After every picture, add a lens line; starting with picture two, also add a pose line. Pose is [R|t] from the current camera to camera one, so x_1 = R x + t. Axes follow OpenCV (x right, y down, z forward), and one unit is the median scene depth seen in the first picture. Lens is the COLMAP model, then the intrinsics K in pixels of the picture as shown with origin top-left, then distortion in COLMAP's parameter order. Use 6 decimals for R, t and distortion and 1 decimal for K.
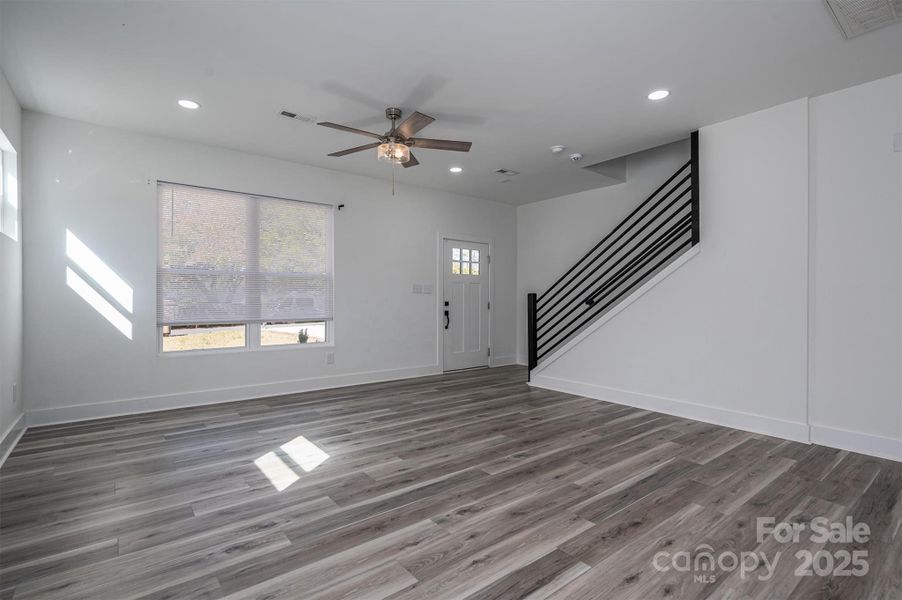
lens RADIAL K [[427.3, 0, 443.4], [0, 427.3, 295.8], [0, 0, 1]] dist [0.000503, -0.000315]
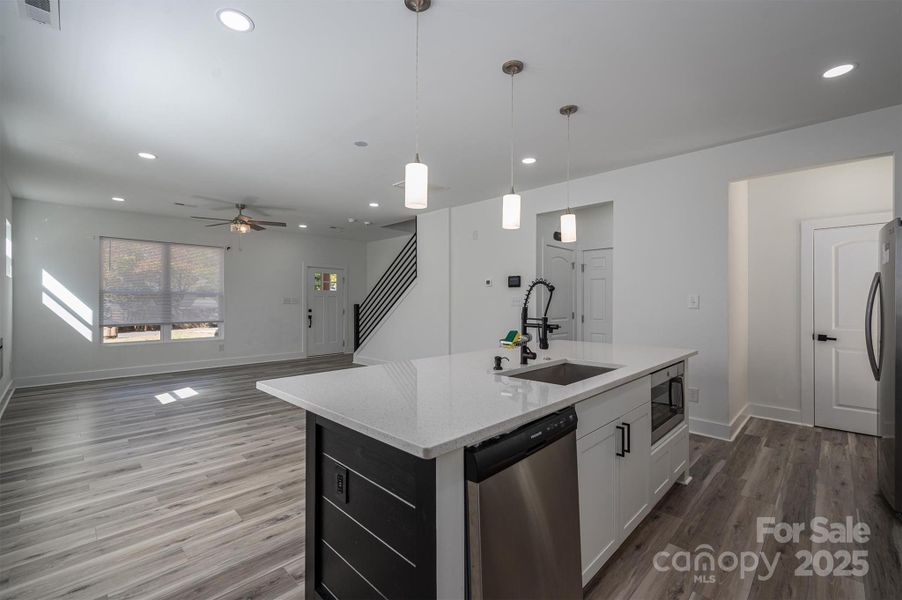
lens RADIAL K [[398.3, 0, 442.6], [0, 398.3, 304.3], [0, 0, 1]] dist [-0.022334, 0.000331]
pose [[0.992820, -0.008775, 0.119294, 0.393088], [0.007423, 0.999903, 0.011778, -0.021166], [-0.119386, -0.010808, 0.992789, -0.561267]]
